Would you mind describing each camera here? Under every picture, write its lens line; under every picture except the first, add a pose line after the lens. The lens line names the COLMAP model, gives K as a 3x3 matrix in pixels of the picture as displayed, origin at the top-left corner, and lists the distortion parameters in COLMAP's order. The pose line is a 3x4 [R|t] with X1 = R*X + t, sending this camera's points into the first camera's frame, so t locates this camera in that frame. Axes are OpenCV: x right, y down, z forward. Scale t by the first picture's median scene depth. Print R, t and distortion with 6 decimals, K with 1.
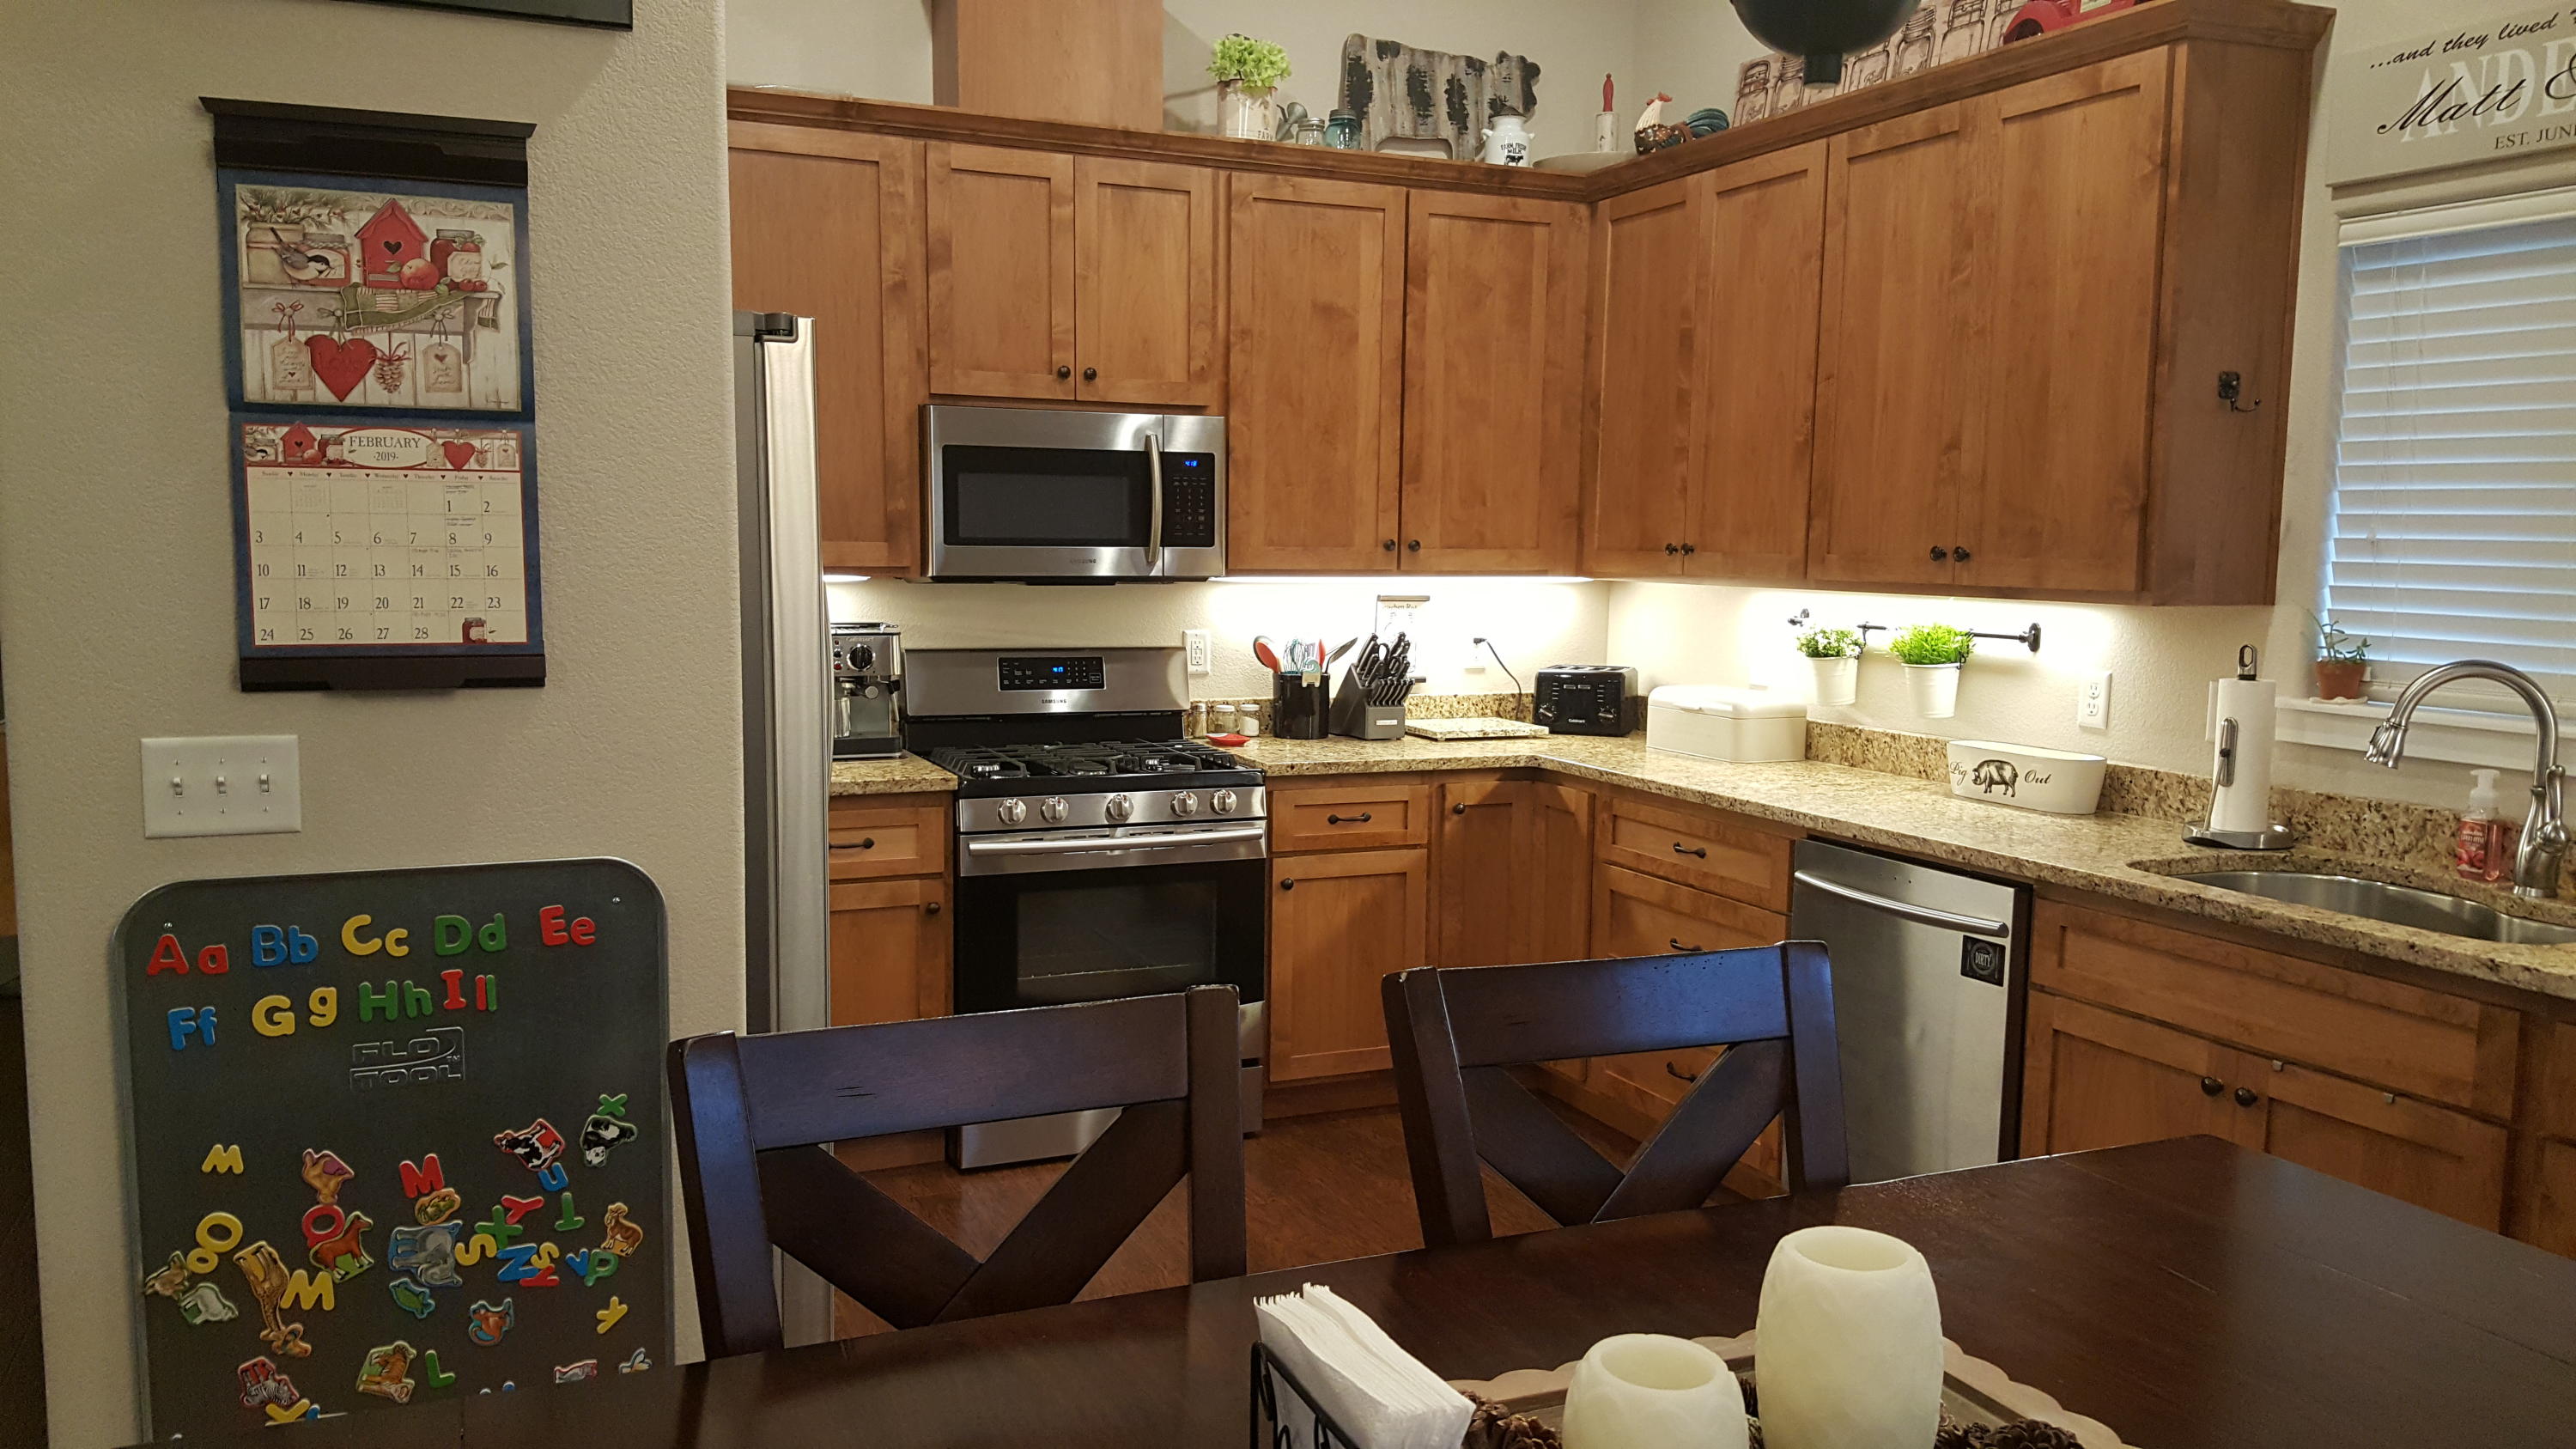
lens RADIAL K [[1899.8, 0, 1280.9], [0, 1899.8, 754.4], [0, 0, 1]] dist [0.087685, -0.120924]
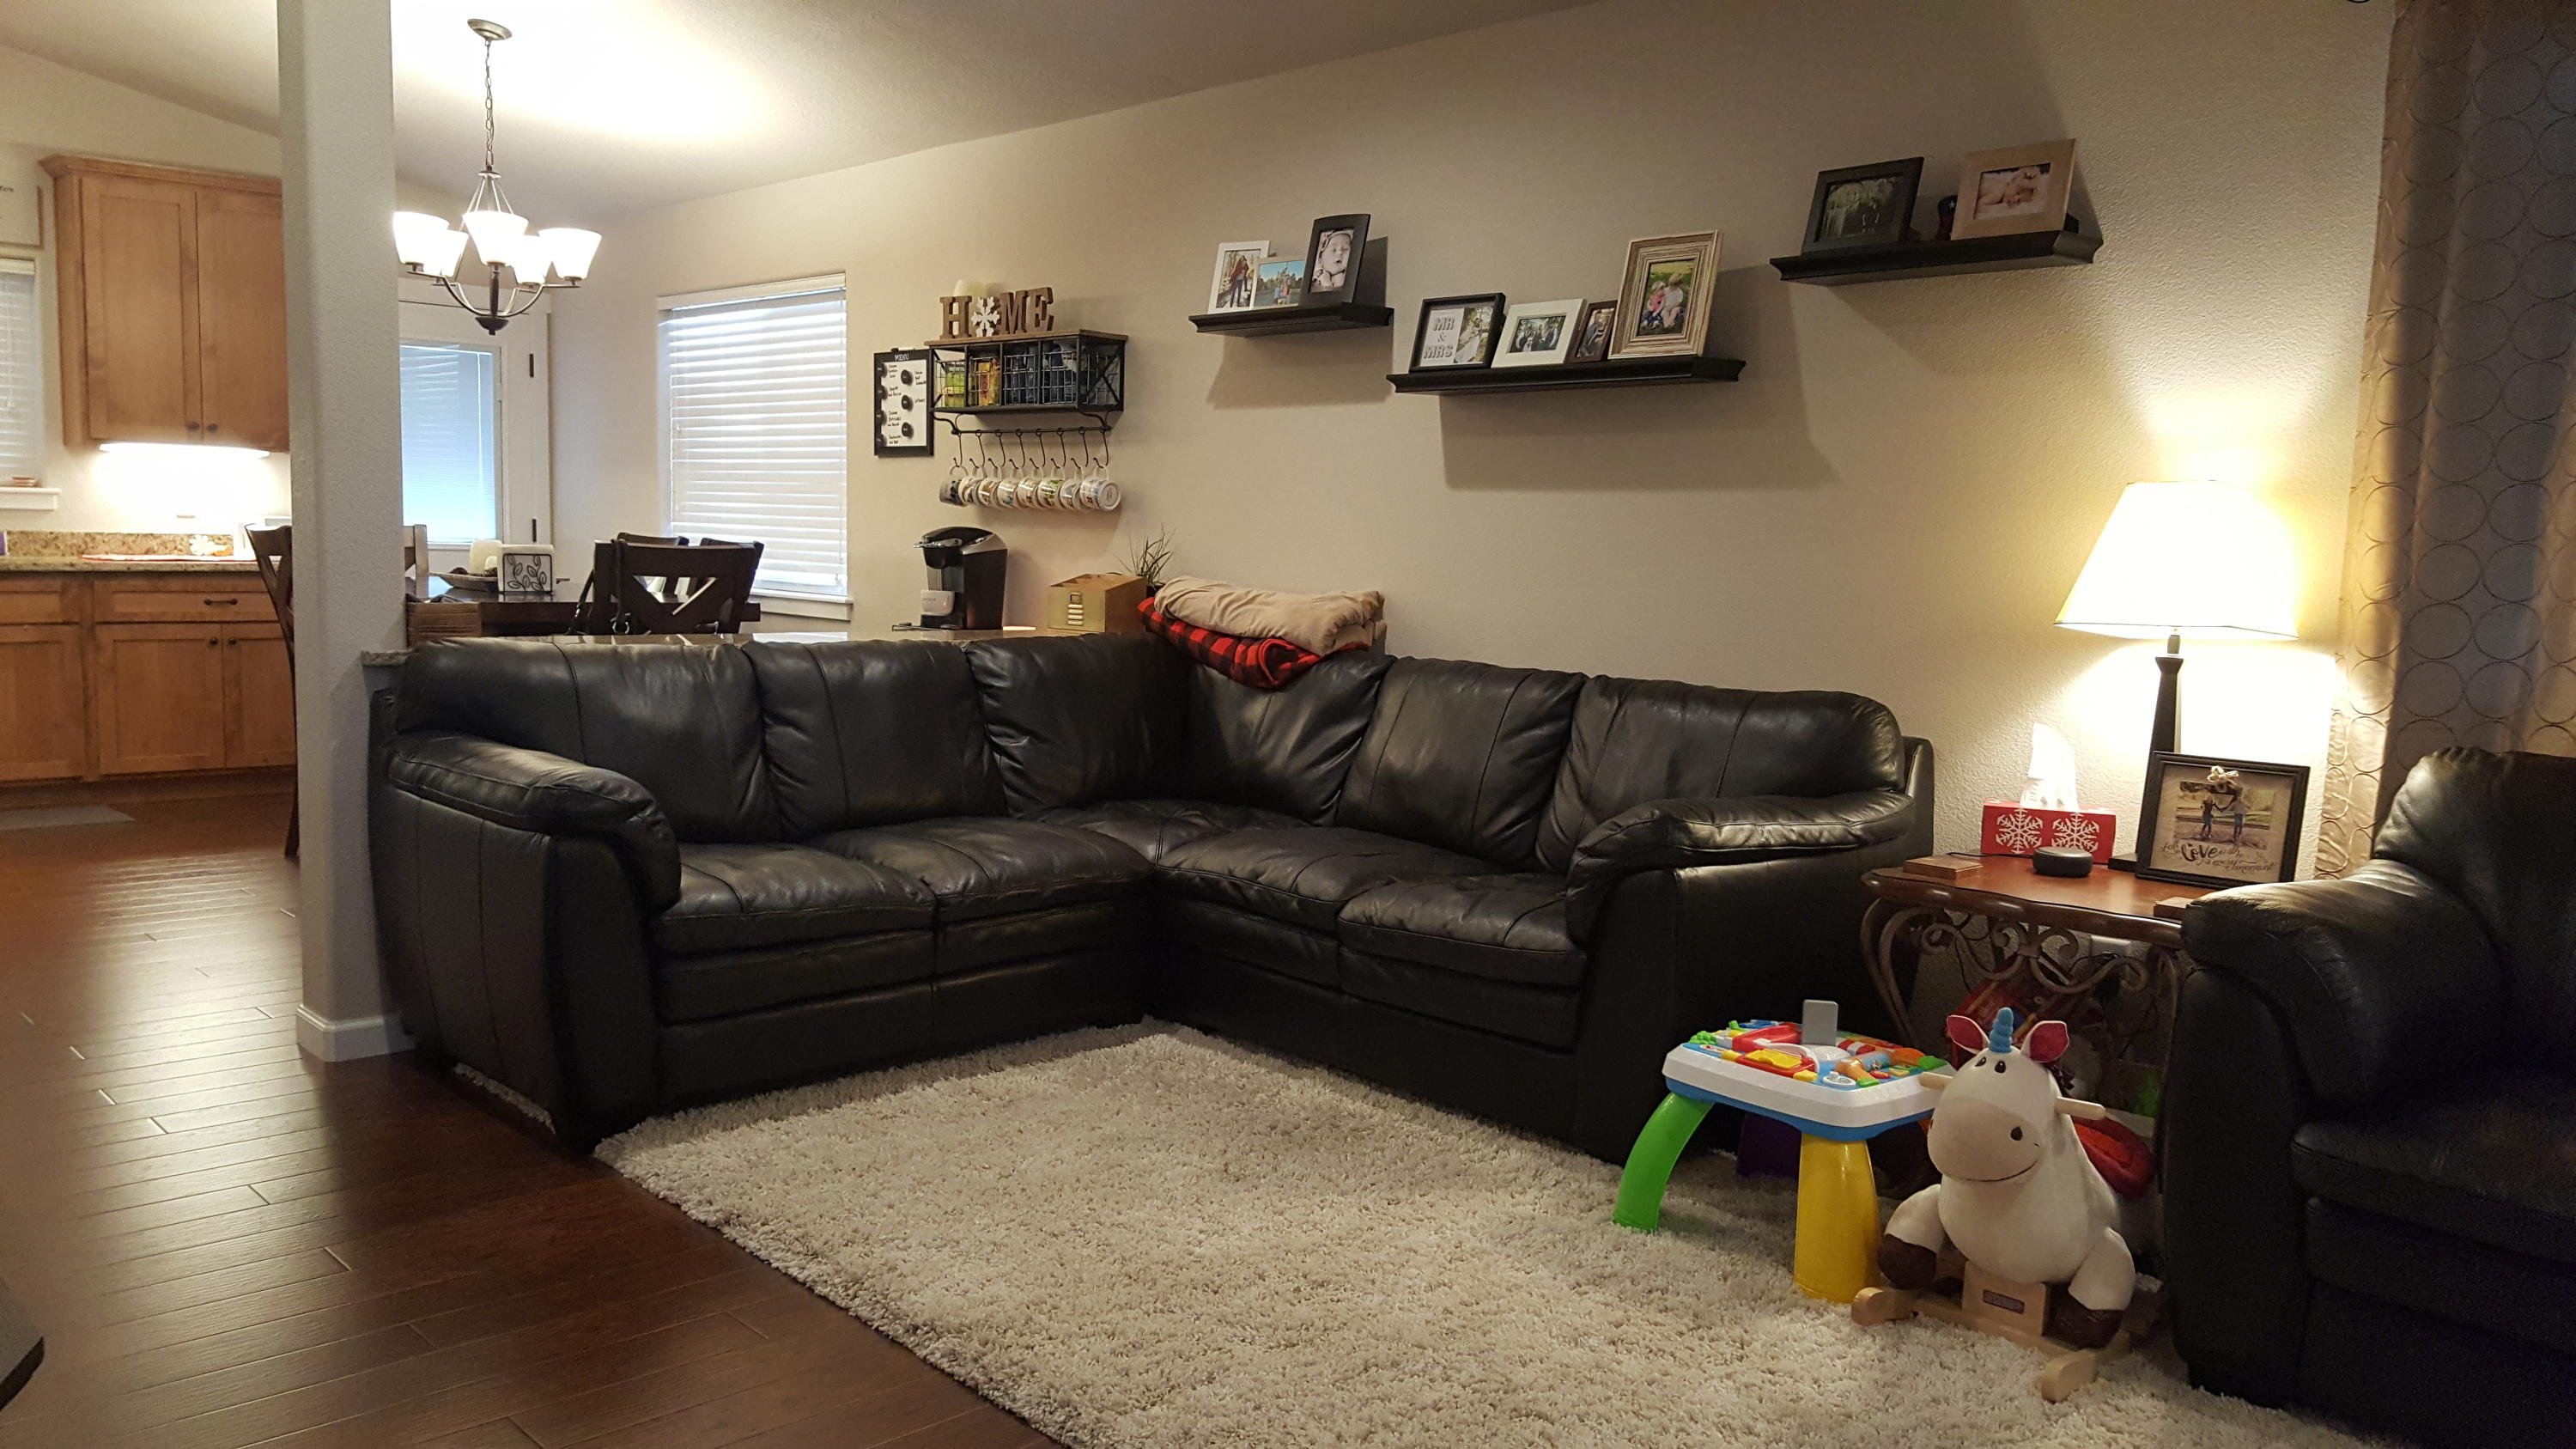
lens RADIAL K [[1899.8, 0, 1280.1], [0, 1899.8, 747.9], [0, 0, 1]] dist [0.087685, -0.120924]
pose [[-0.336528, -0.132284, 0.932336, -1.506079], [0.077635, 0.982816, 0.167469, 0.024850], [-0.938468, 0.128739, -0.320475, 0.189630]]
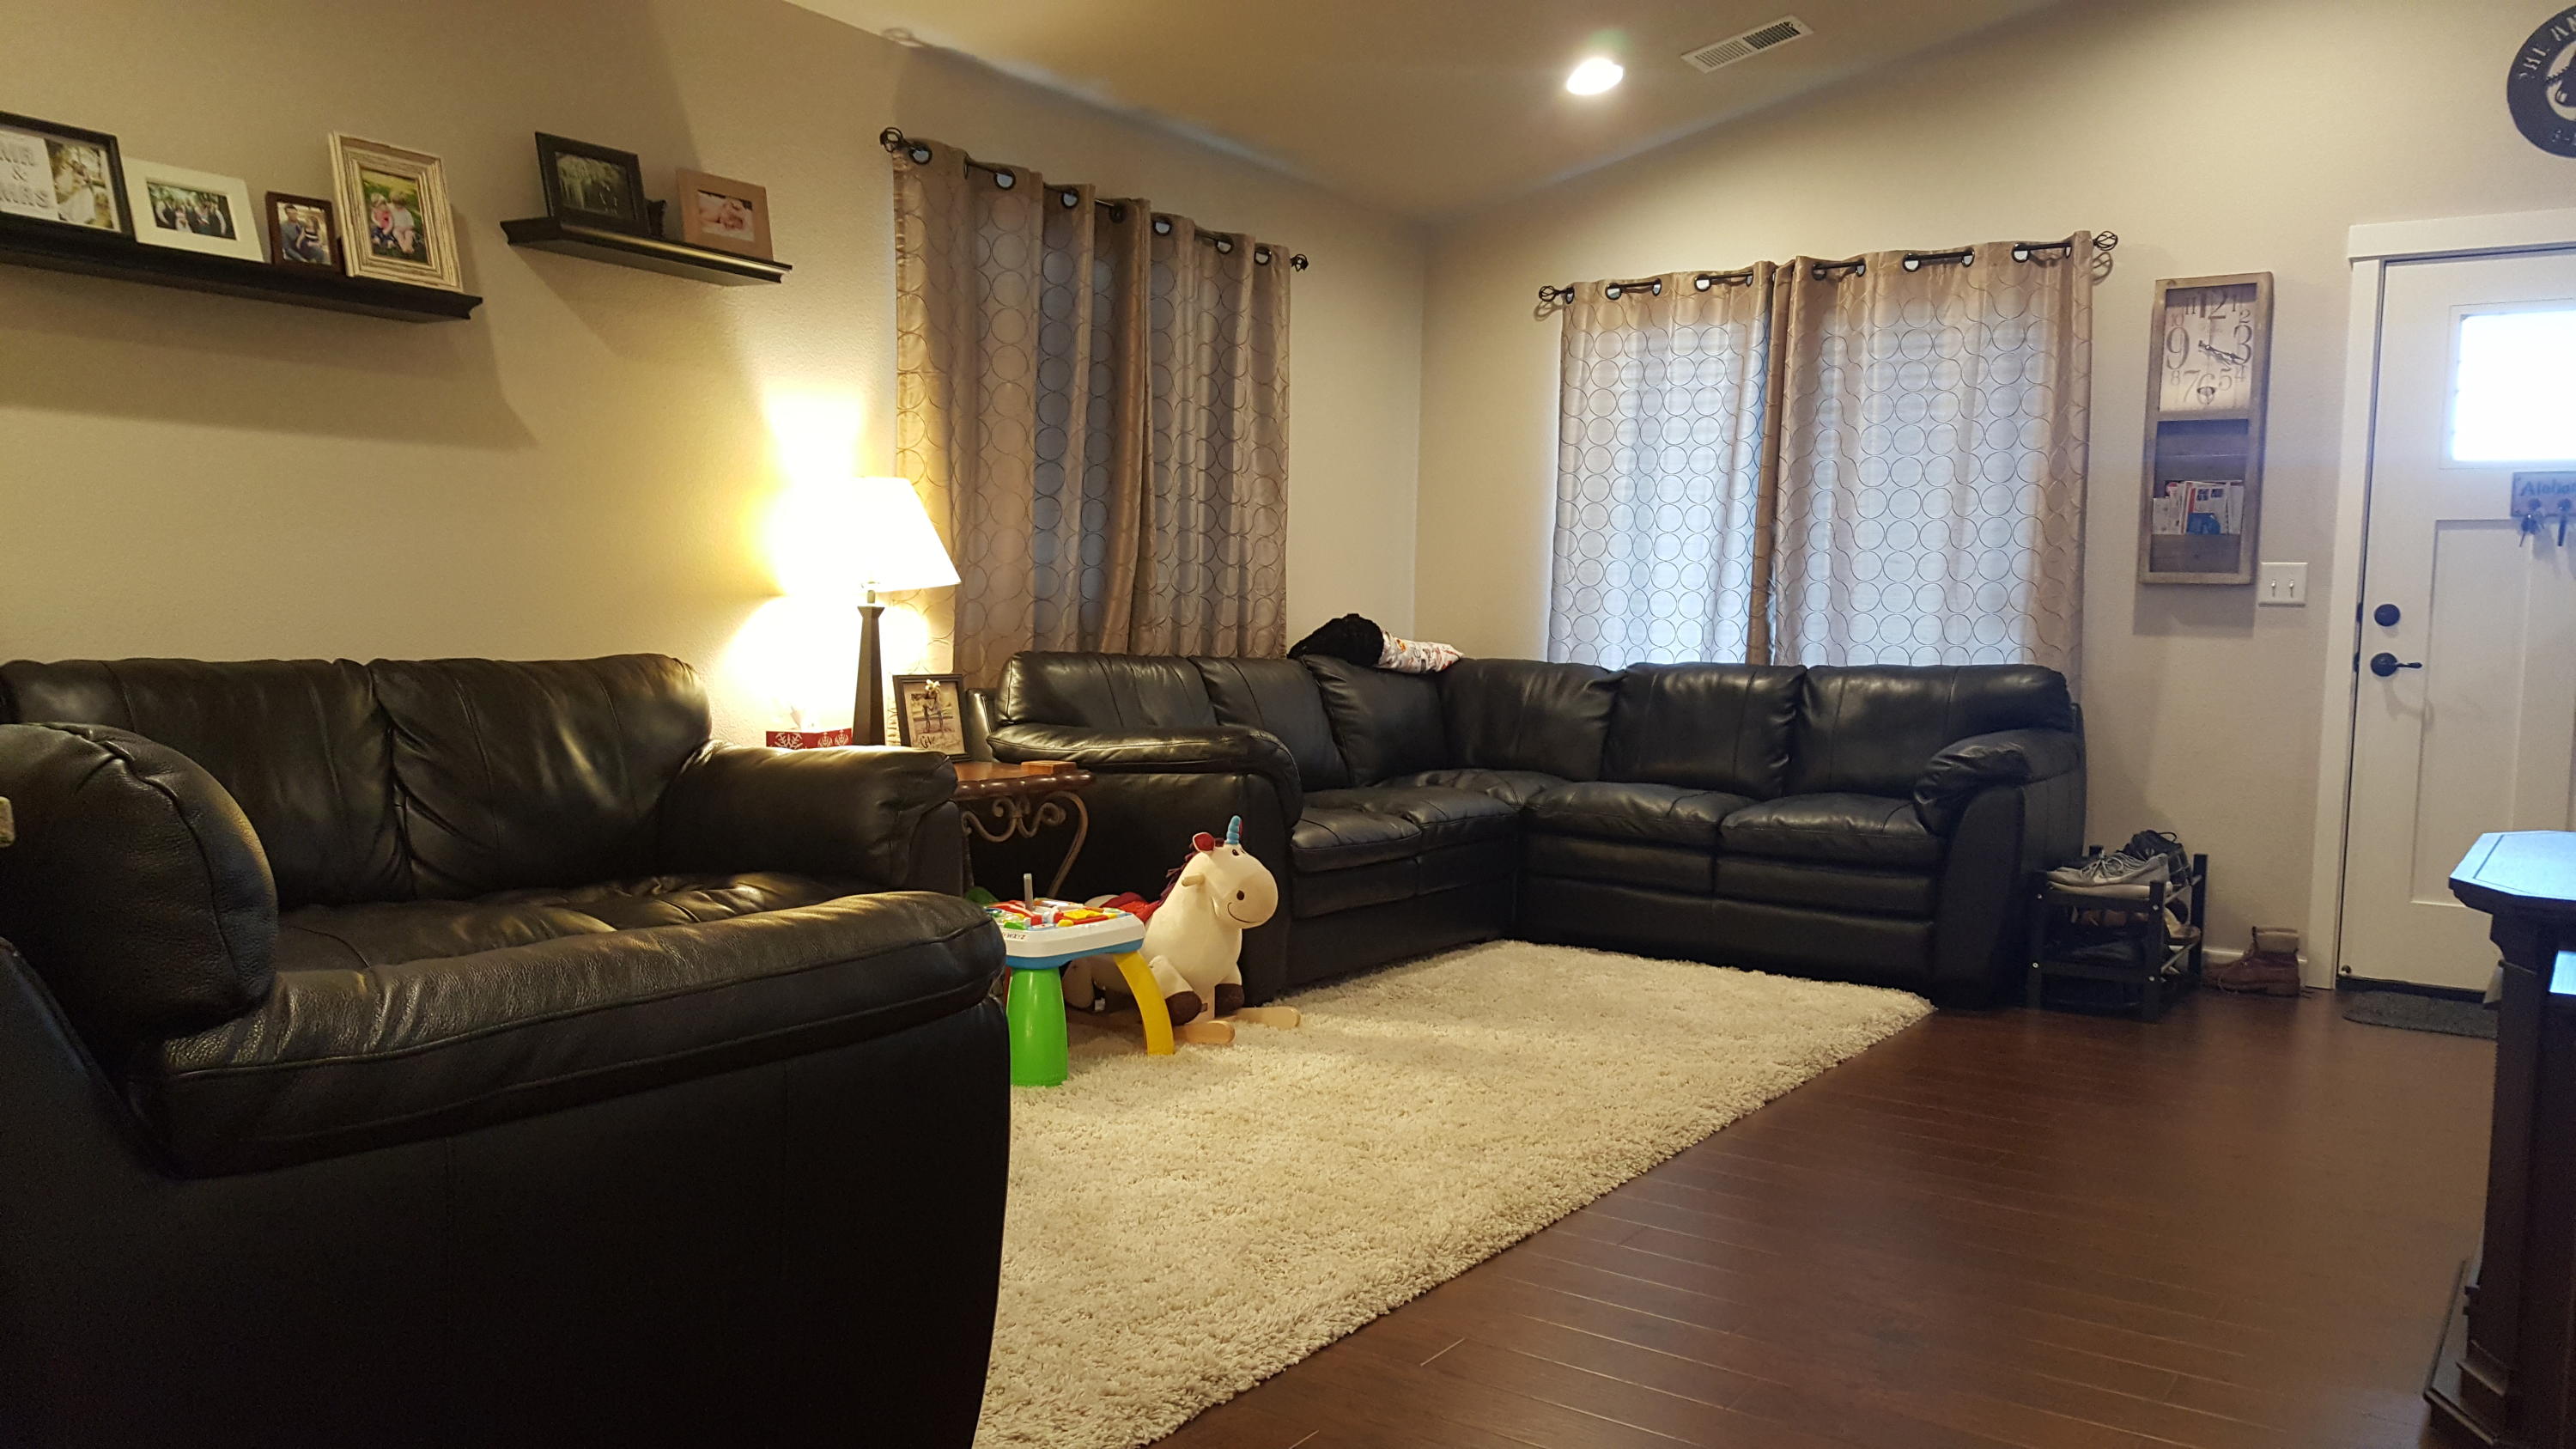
lens RADIAL K [[1899.8, 0, 1286.7], [0, 1899.8, 784.6], [0, 0, 1]] dist [0.087685, -0.120924]
pose [[-0.853480, 0.012000, -0.520987, -0.505701], [-0.094820, 0.979471, 0.177894, 0.035022], [0.512426, 0.201229, -0.834821, 0.629488]]
